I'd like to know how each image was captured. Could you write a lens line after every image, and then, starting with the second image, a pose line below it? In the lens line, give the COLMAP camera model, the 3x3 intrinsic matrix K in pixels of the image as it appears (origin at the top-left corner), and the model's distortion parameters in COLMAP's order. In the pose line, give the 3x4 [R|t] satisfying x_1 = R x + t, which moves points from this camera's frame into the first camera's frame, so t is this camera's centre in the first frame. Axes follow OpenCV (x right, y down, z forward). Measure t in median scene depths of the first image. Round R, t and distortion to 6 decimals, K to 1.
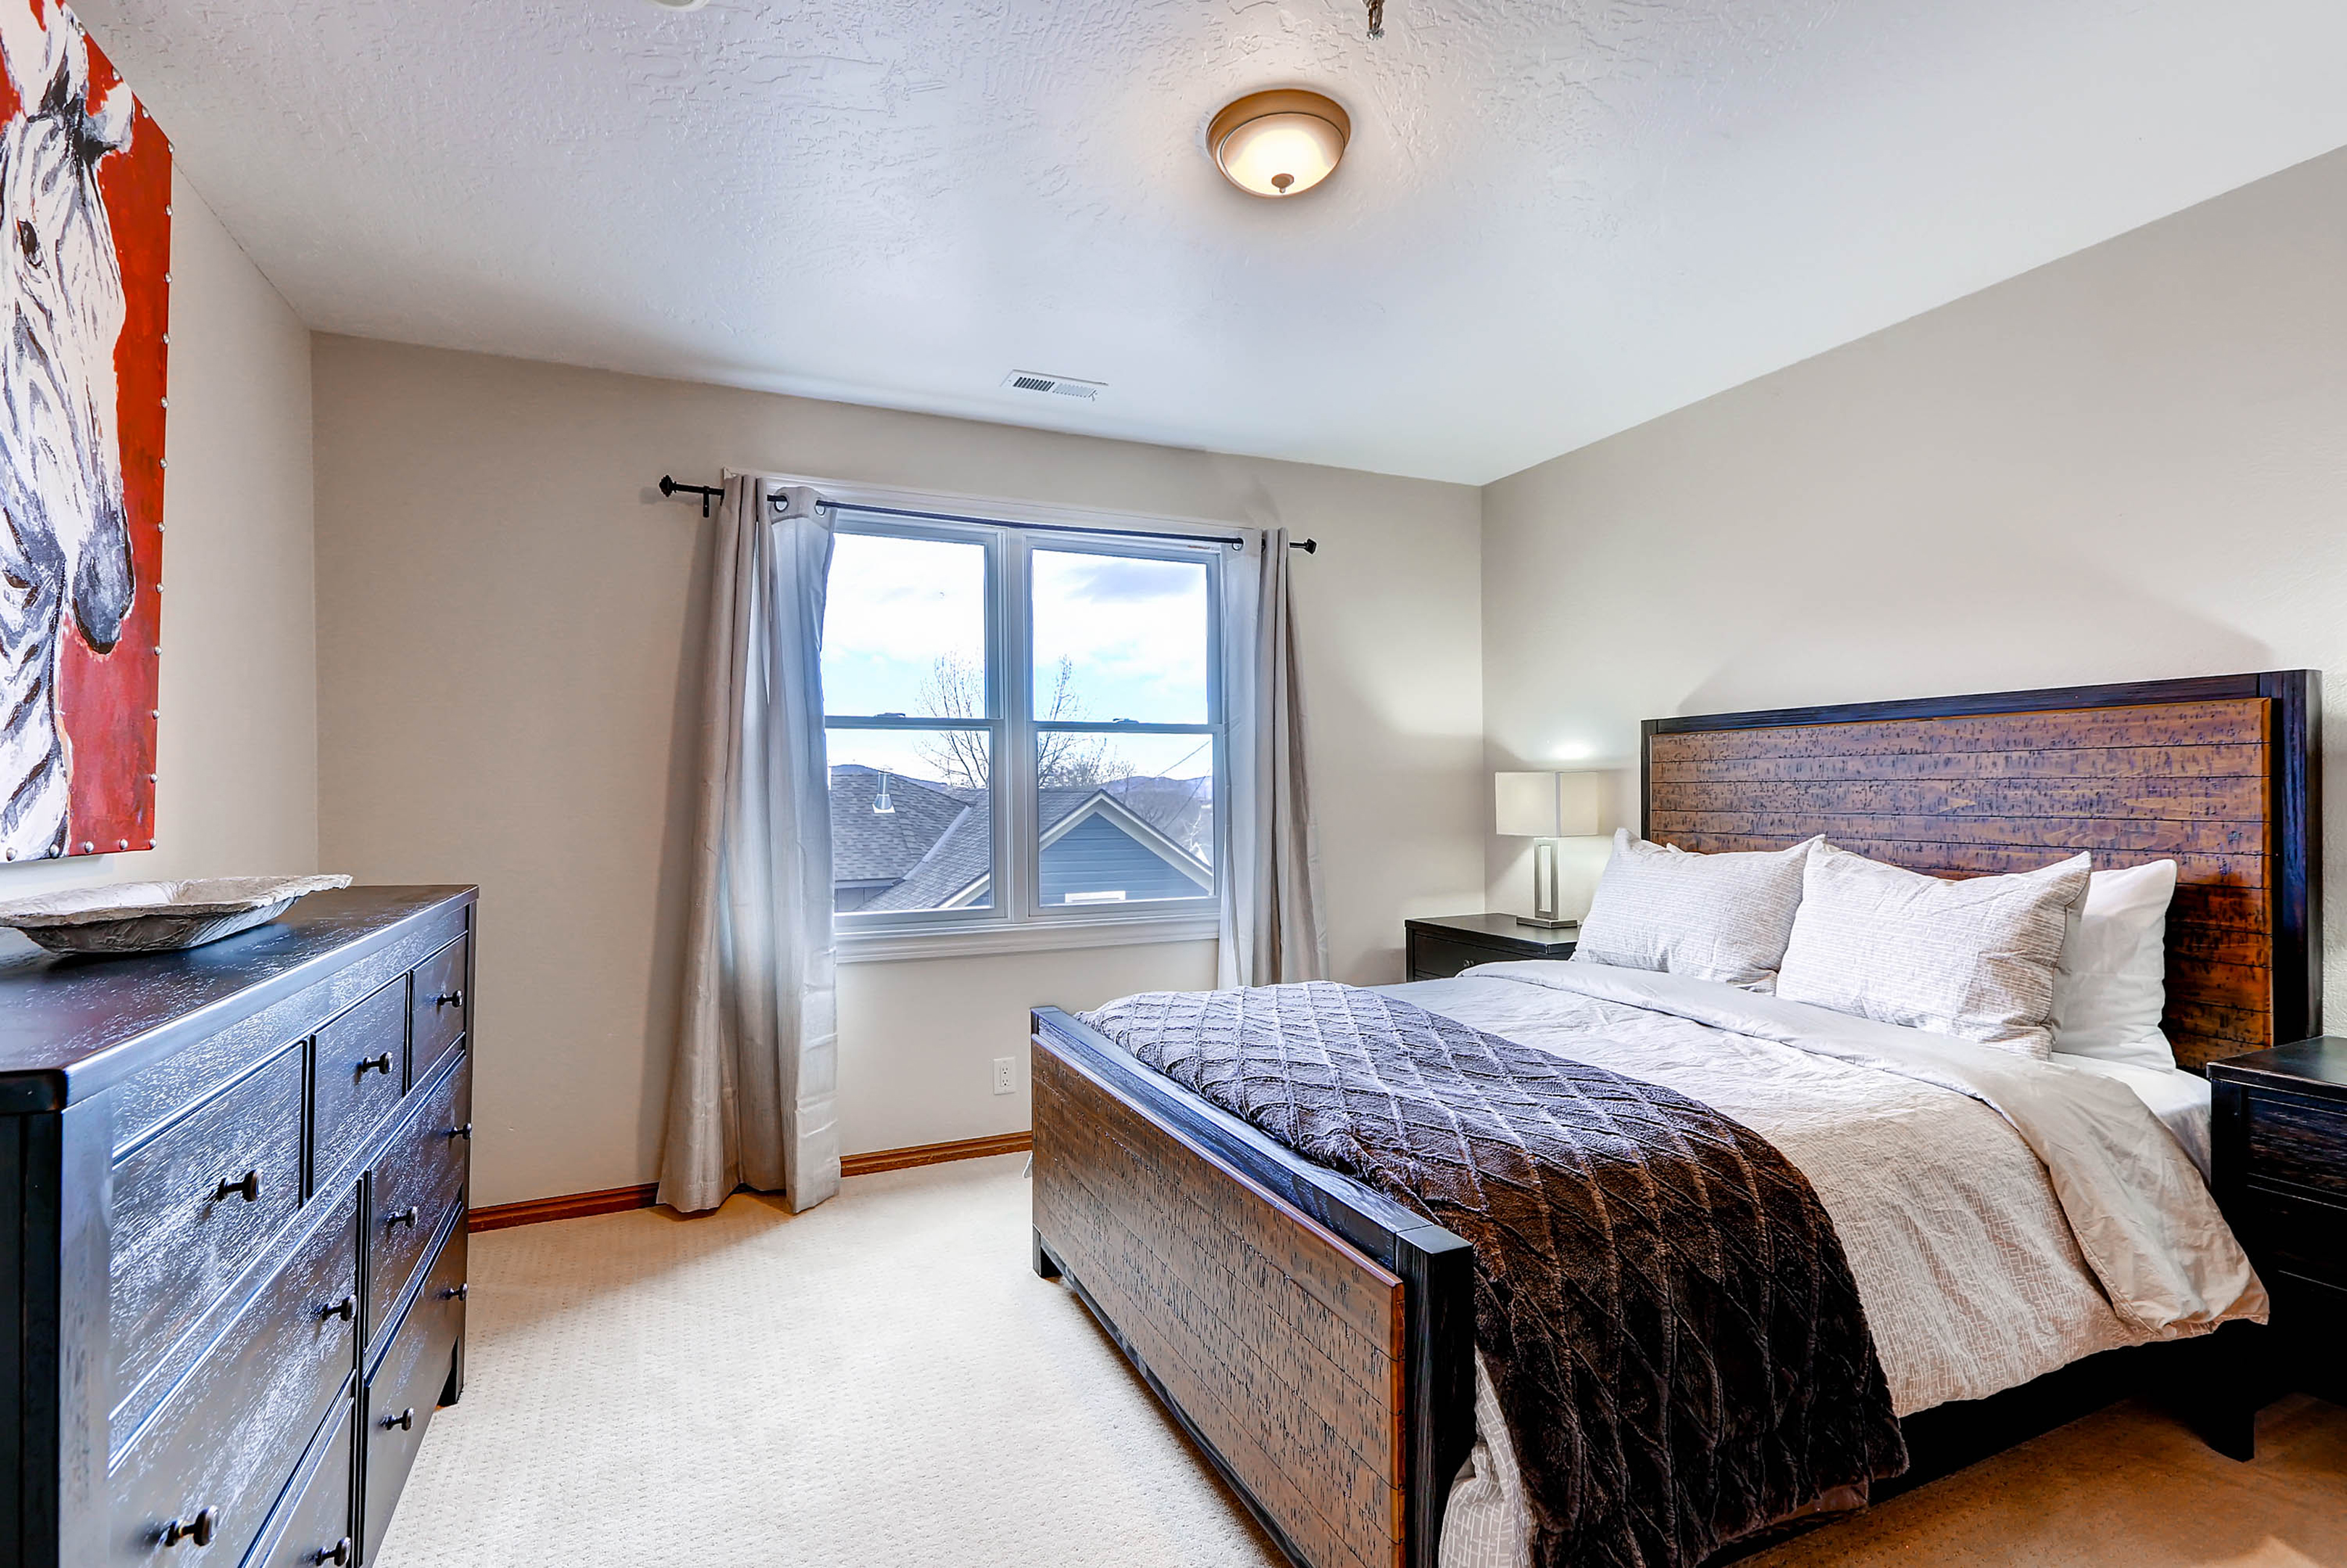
lens RADIAL K [[1093.5, 0, 1172.2], [0, 1093.5, 779.7], [0, 0, 1]] dist [-0.000527, -0.000020]
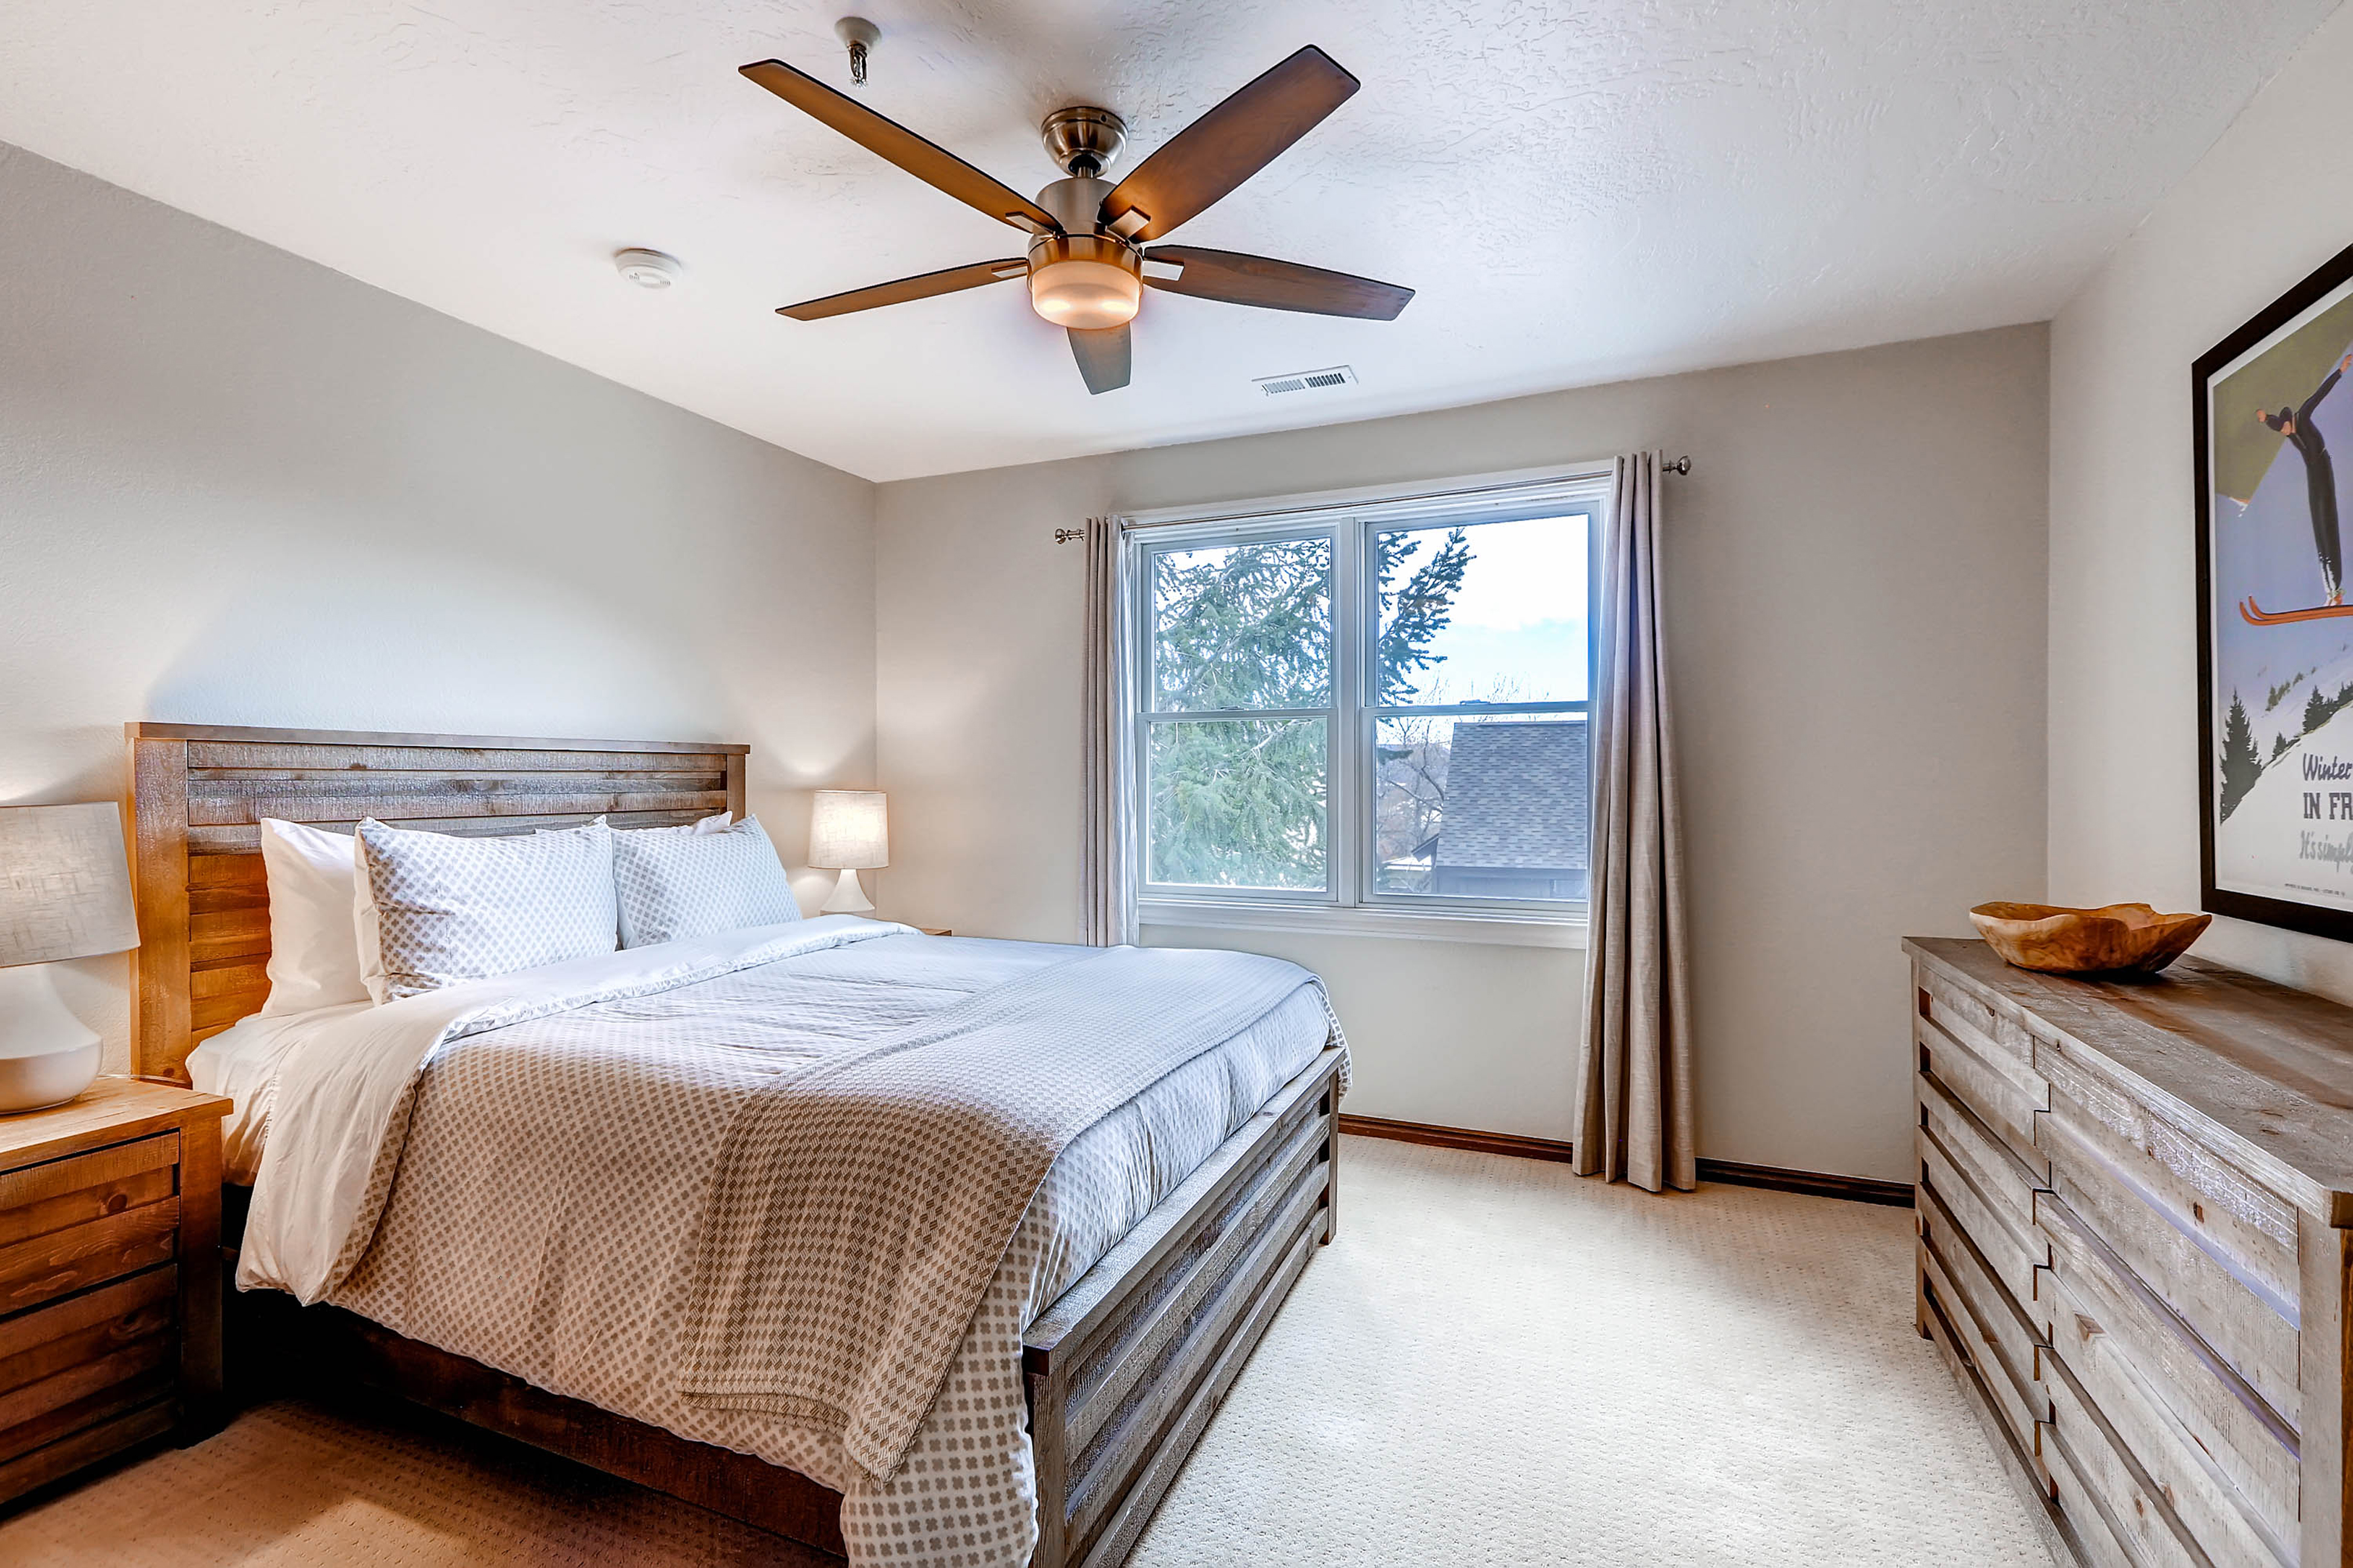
lens RADIAL K [[1081.5, 0, 1176.4], [0, 1081.5, 774.3], [0, 0, 1]] dist [-0.000064, -0.000002]
pose [[0.689363, 0.009870, -0.724349, 0.260954], [-0.000533, 0.999914, 0.013117, -0.002148], [0.724416, -0.008657, 0.689309, 0.097719]]
